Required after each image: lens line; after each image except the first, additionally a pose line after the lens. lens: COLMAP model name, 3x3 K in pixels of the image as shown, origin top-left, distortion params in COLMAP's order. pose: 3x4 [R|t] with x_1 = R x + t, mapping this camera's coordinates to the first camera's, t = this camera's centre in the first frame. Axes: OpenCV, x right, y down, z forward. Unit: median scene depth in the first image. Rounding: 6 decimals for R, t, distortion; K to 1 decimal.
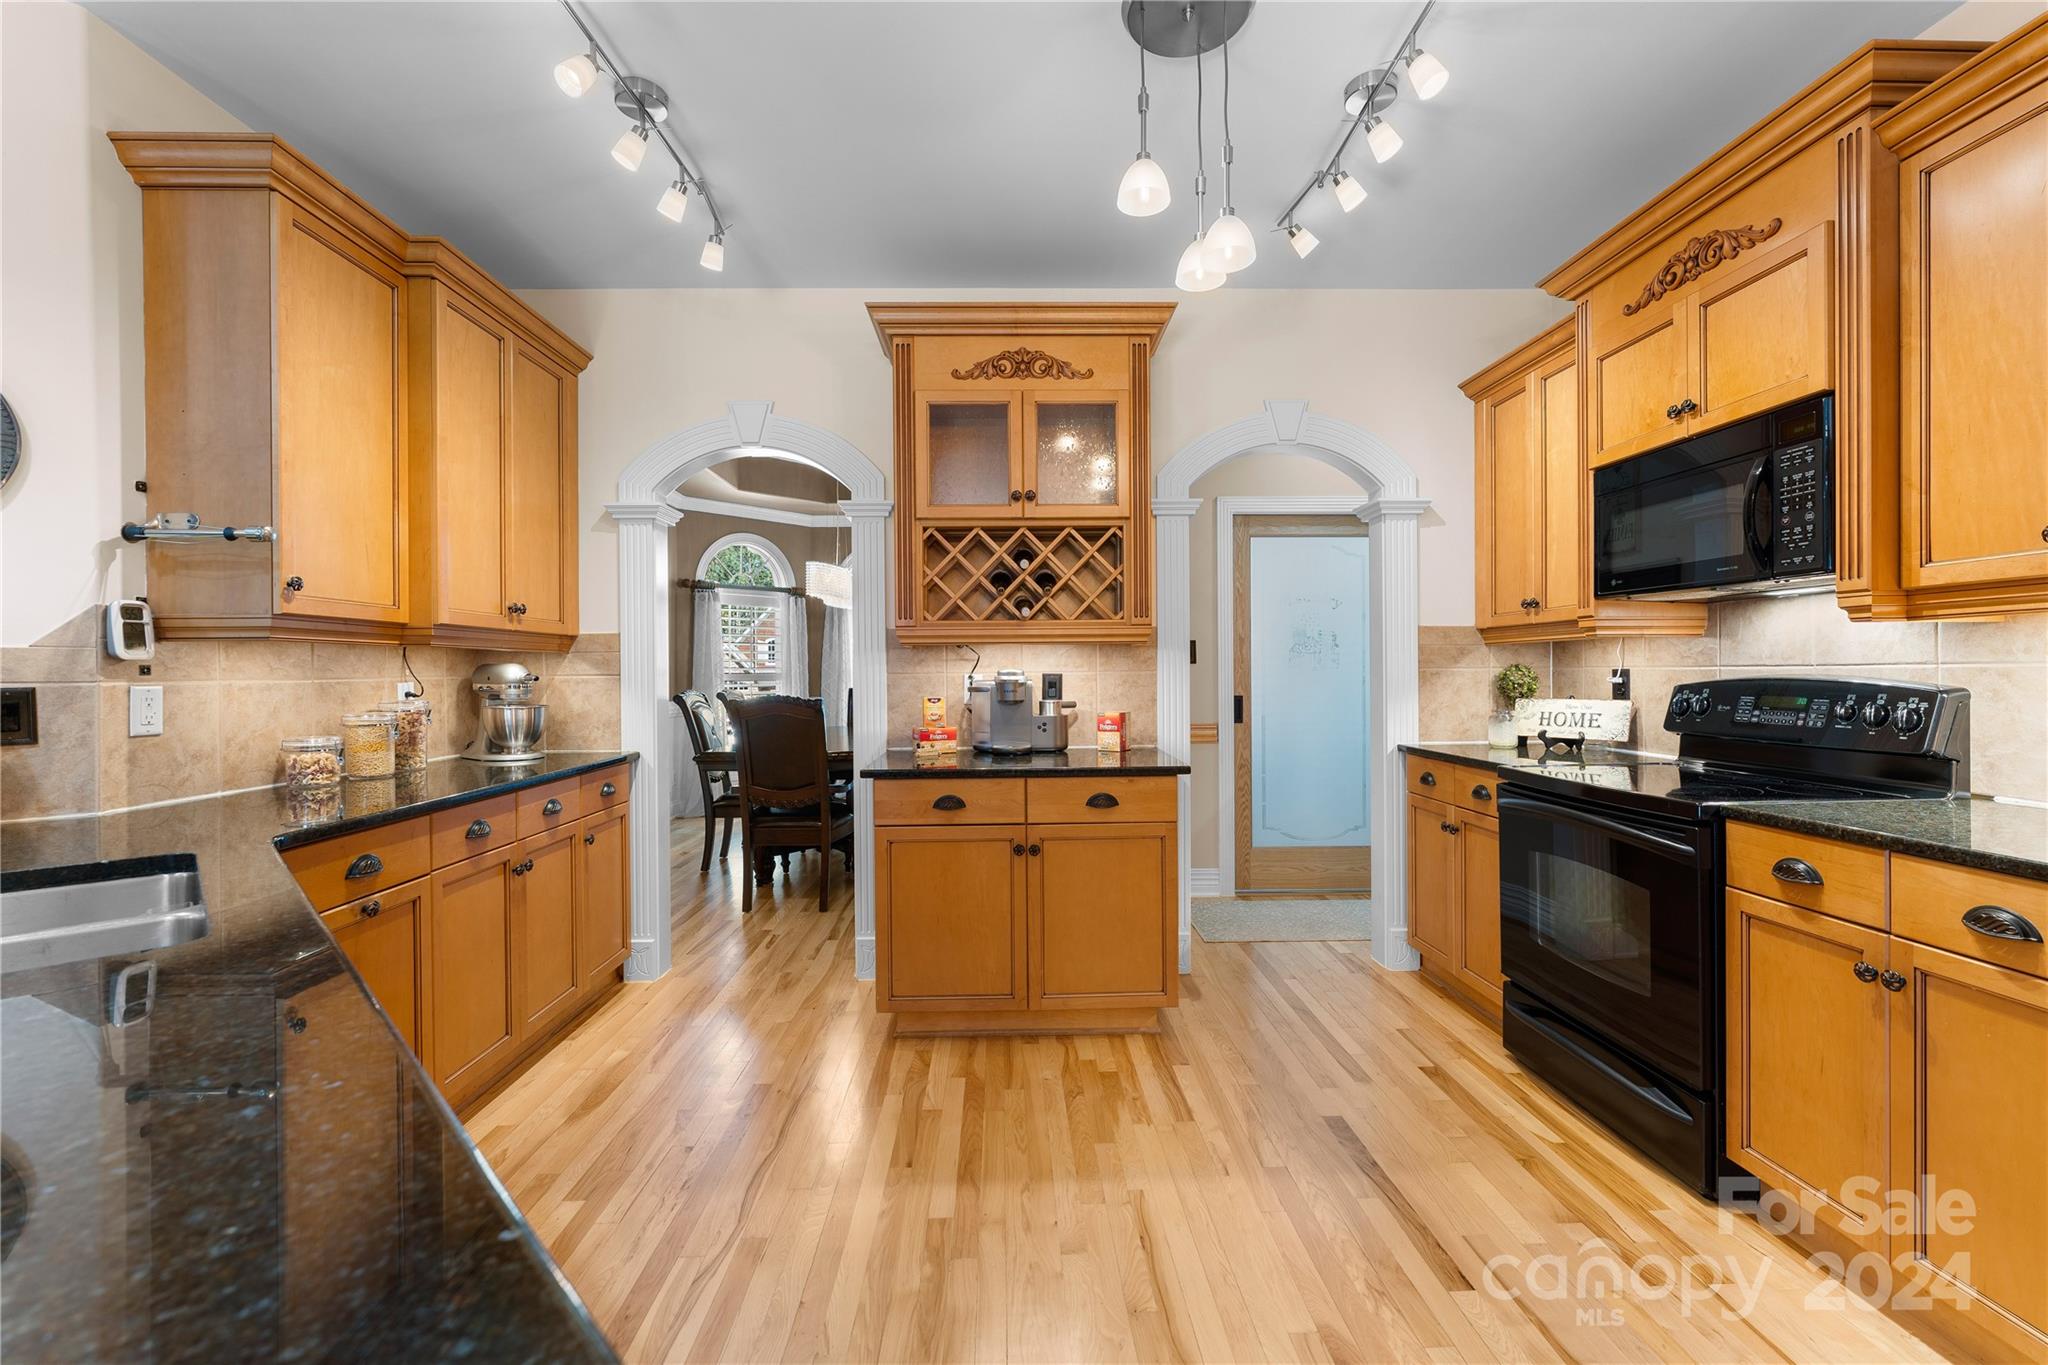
lens RADIAL K [[823.9, 0, 1014.5], [0, 823.9, 674.7], [0, 0, 1]] dist [0.000088, -0.000418]
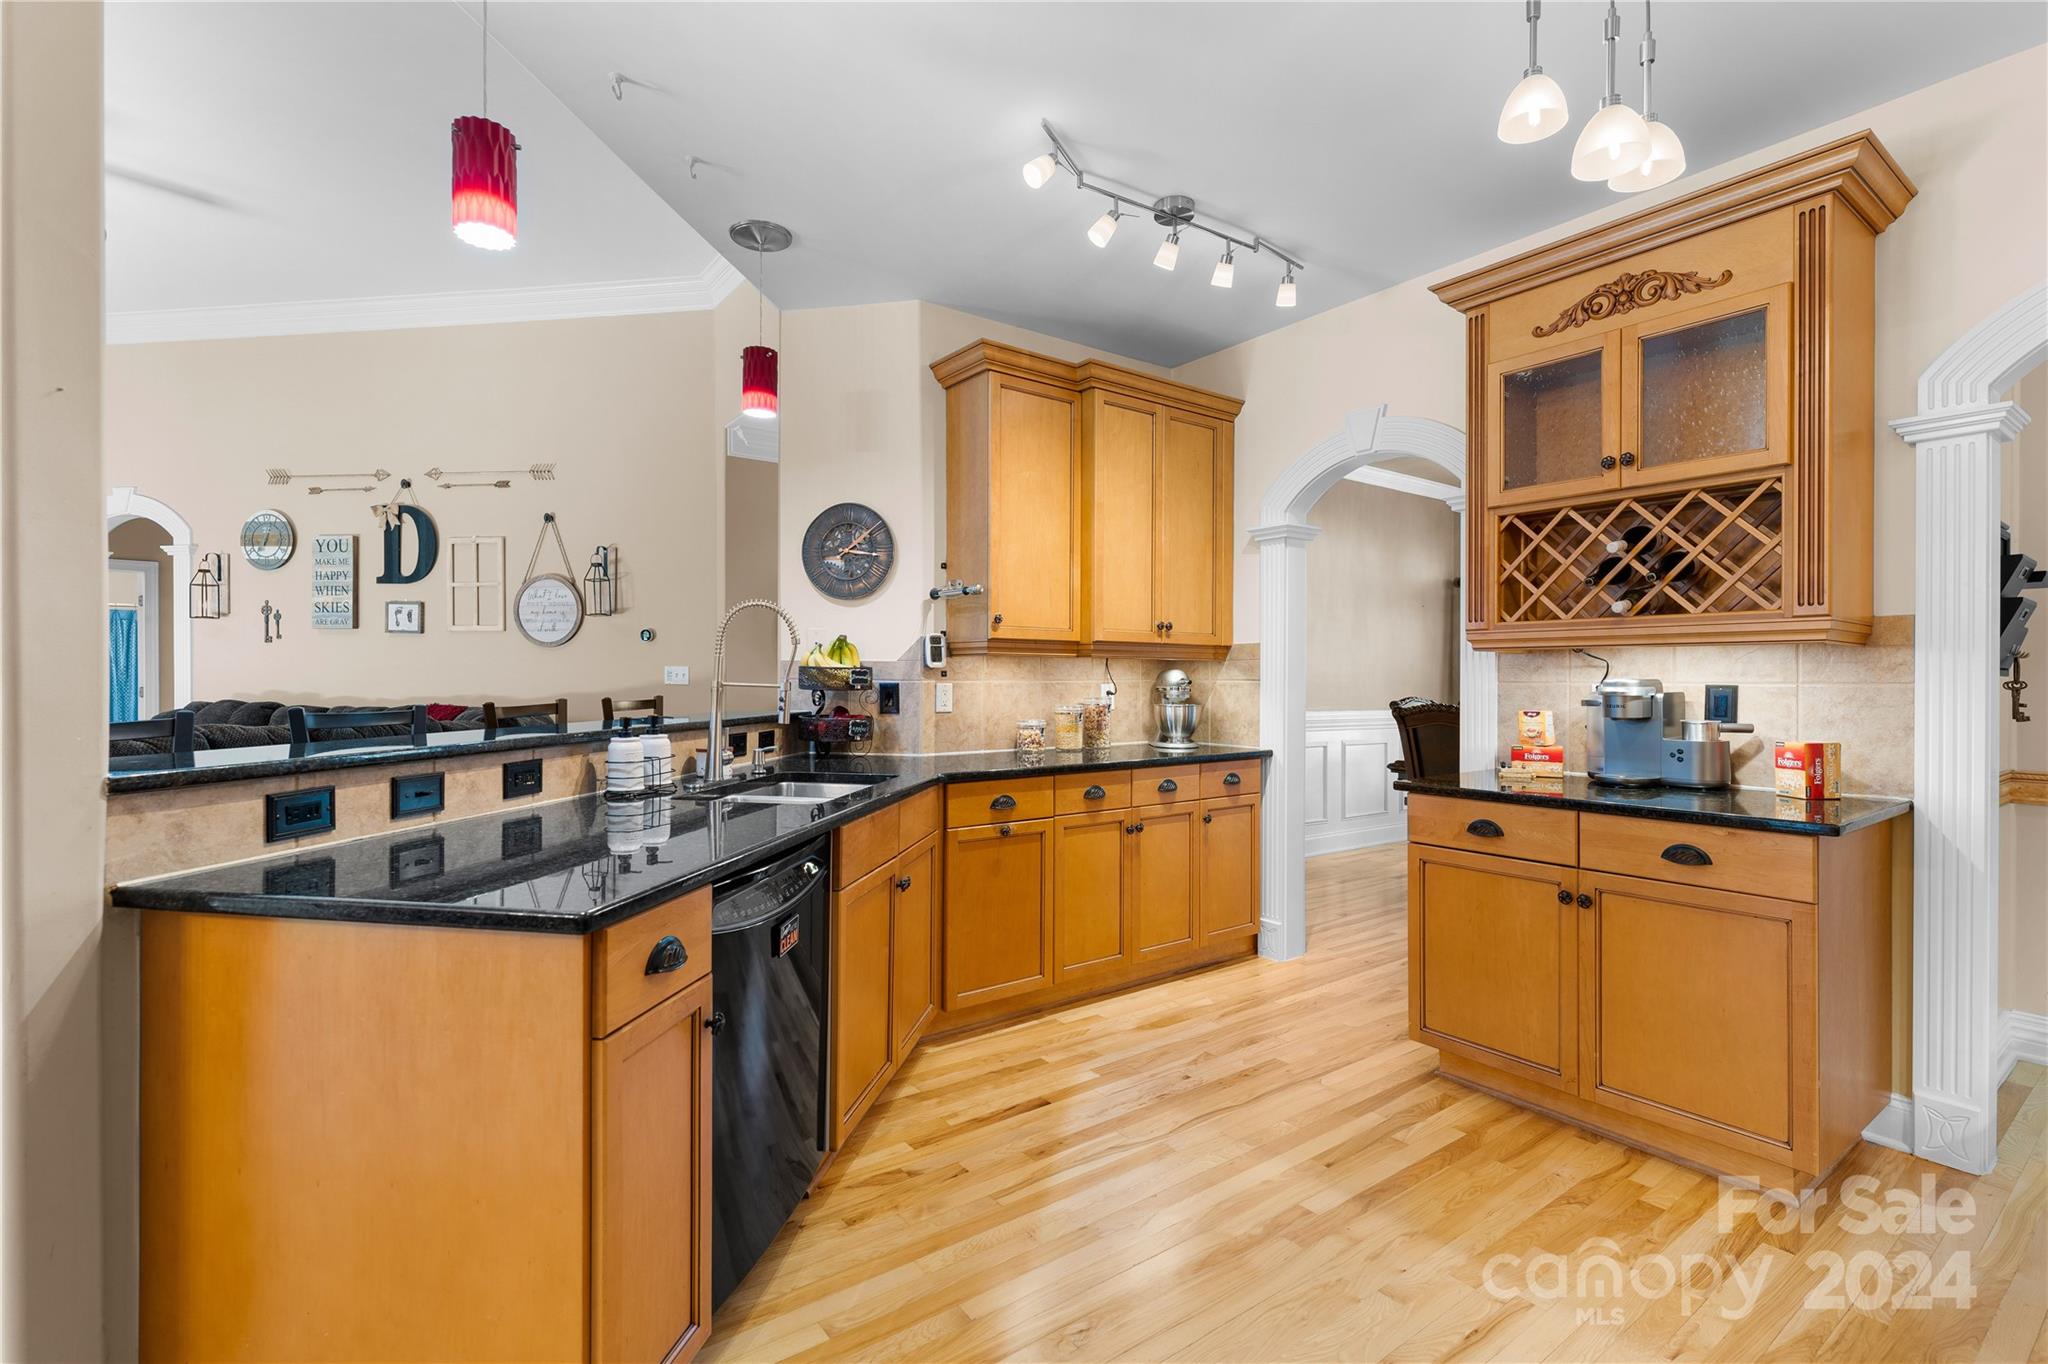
lens RADIAL K [[913.5, 0, 1045.7], [0, 913.5, 675.6], [0, 0, 1]] dist [0.019203, -0.000682]
pose [[0.602322, 0.007798, -0.798215, 0.424934], [-0.011626, 0.999932, 0.000996, -0.004657], [0.798169, 0.008680, 0.602372, 0.024148]]
